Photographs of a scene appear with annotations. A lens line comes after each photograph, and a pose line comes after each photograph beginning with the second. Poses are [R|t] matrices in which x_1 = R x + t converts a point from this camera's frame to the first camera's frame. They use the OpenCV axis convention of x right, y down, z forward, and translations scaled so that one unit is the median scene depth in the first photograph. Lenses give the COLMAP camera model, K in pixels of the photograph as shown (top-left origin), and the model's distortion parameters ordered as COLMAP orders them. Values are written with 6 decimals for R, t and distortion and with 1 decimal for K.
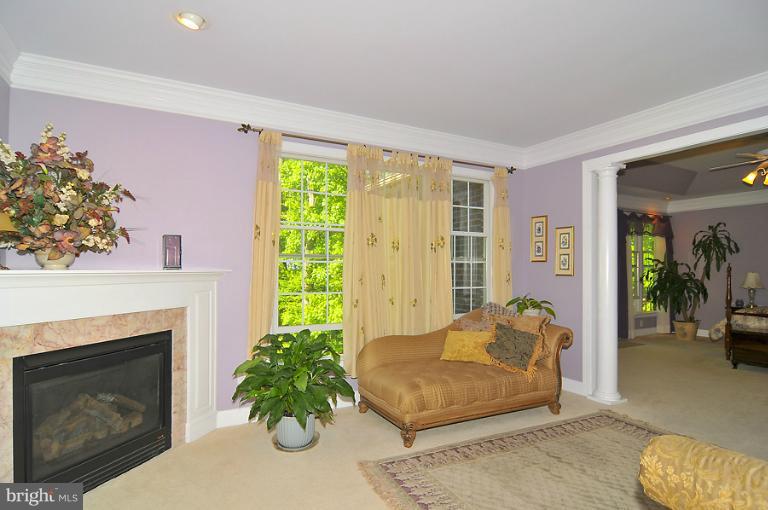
lens RADIAL K [[421.2, 0, 386.4], [0, 421.2, 263.0], [0, 0, 1]] dist [-0.006730, -0.002880]
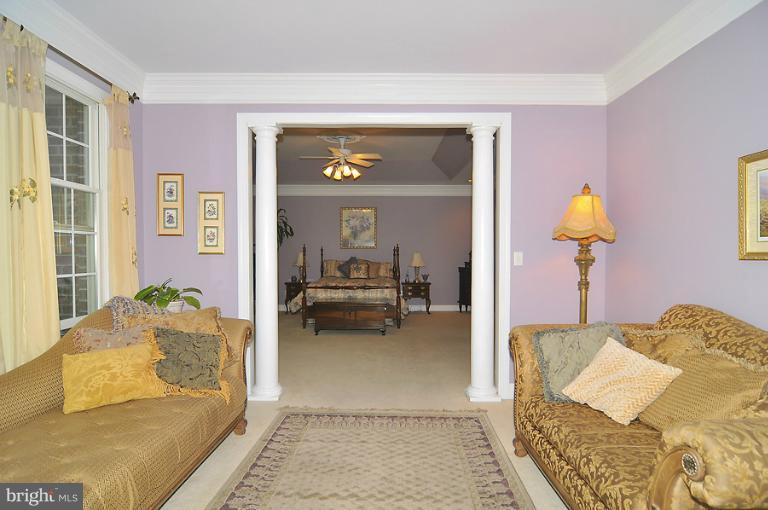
lens RADIAL K [[421.2, 0, 386.4], [0, 421.2, 263.0], [0, 0, 1]] dist [-0.006730, -0.002880]
pose [[0.473724, -0.021390, 0.880414, -0.111699], [-0.013348, 0.999416, 0.031463, 0.017377], [-0.880572, -0.026657, 0.473161, 0.338952]]
